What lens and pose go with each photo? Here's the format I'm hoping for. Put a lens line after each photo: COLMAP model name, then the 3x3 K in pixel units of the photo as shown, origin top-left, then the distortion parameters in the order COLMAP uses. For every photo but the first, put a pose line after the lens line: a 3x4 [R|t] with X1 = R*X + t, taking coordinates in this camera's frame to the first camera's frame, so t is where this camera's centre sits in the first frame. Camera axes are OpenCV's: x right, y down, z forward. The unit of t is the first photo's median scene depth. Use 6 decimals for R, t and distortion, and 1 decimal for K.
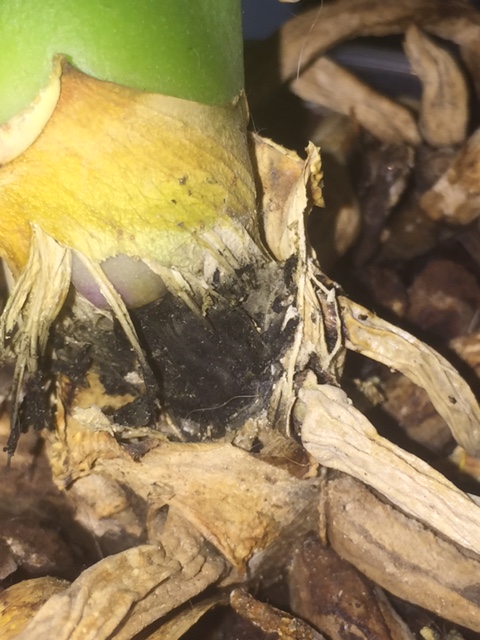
lens RADIAL K [[1268.7, 0, 240.0], [0, 1268.7, 320.0], [0, 0, 1]] dist [-0.005357, 0.011612]
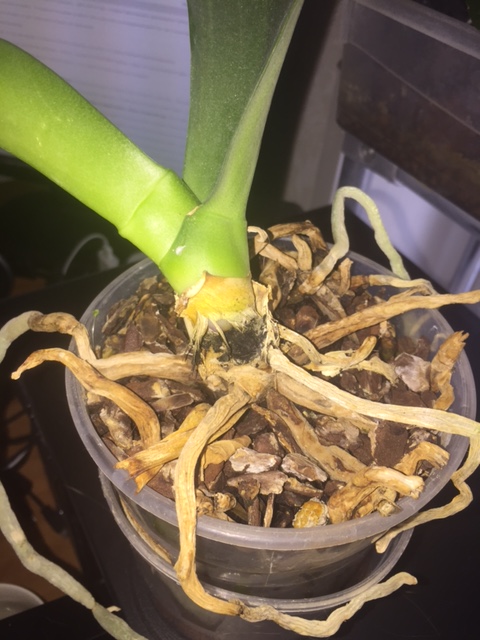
lens RADIAL K [[567.5, 0, 240.0], [0, 567.5, 320.0], [0, 0, 1]] dist [0.014012, -0.011276]
pose [[0.998449, -0.046276, 0.030953, -0.083023], [0.044287, 0.997087, 0.062099, -0.139310], [-0.033736, -0.060632, 0.997590, -0.652666]]
